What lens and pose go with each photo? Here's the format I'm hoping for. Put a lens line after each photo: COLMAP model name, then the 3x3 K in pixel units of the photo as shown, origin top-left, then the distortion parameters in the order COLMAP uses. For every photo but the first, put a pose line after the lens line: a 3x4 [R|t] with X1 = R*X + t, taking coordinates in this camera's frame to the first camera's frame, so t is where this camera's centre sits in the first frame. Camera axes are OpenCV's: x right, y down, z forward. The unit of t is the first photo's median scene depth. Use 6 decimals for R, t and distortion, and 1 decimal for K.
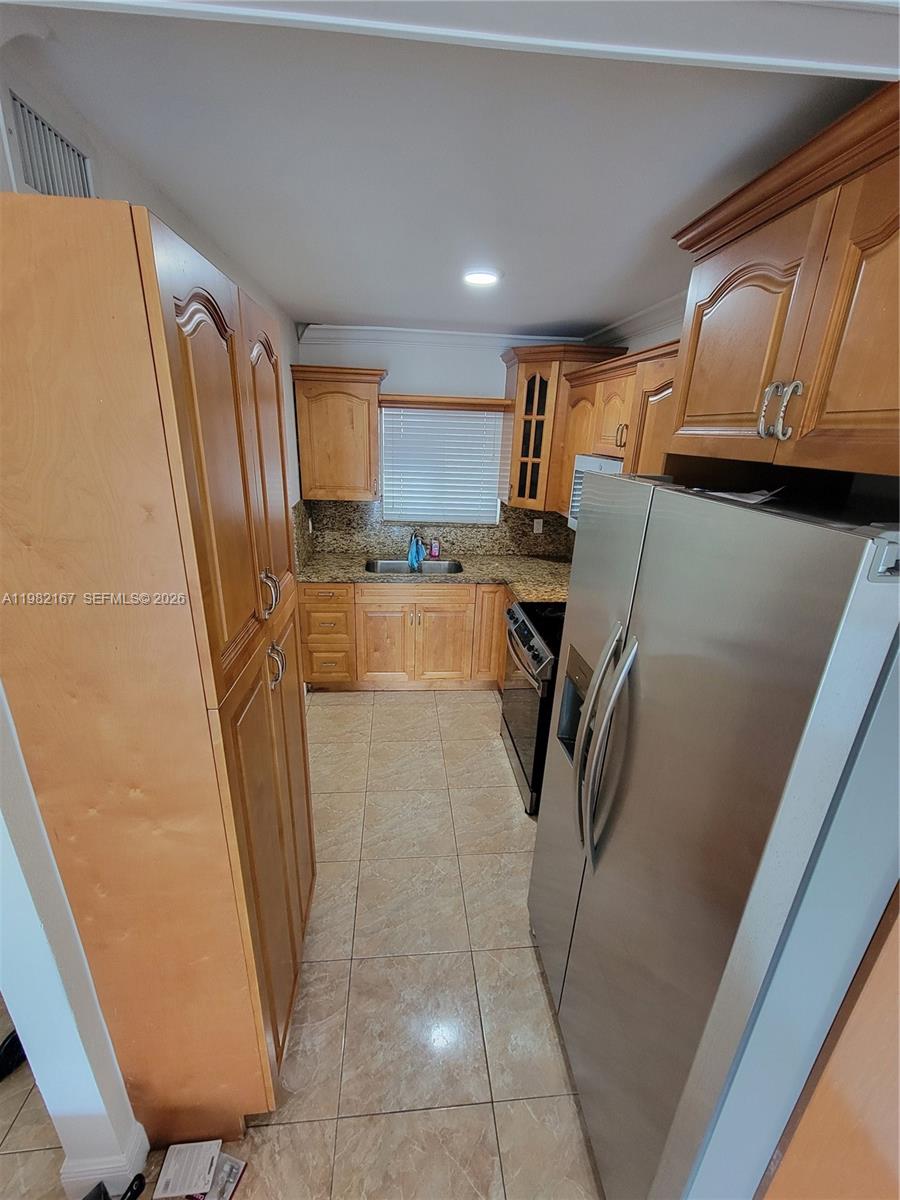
lens RADIAL K [[490.9, 0, 443.2], [0, 490.9, 603.6], [0, 0, 1]] dist [-0.001277, -0.000033]
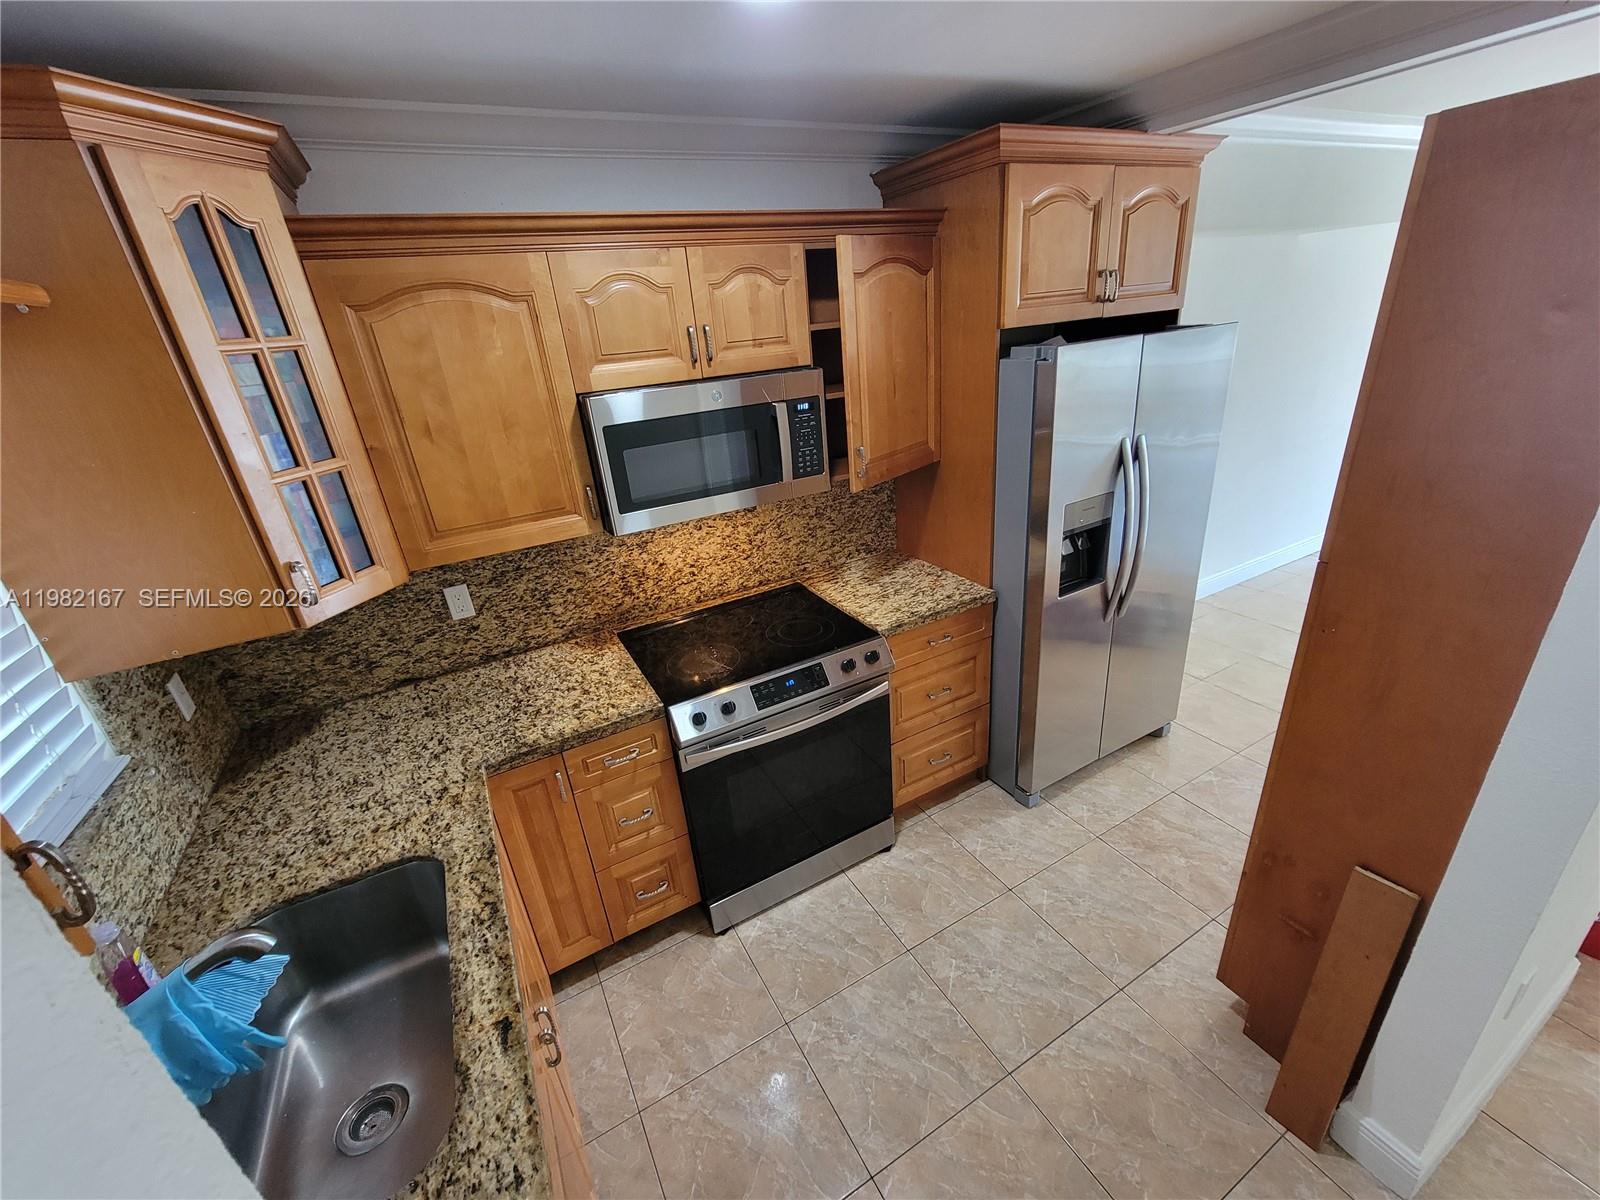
lens RADIAL K [[654.6, 0, 802.8], [0, 654.6, 601.7], [0, 0, 1]] dist [-0.001277, -0.000033]
pose [[-0.410039, -0.358294, 0.838745, -0.367329], [0.370345, 0.774979, 0.512106, -0.327128], [-0.833494, 0.520609, -0.185079, 0.846434]]
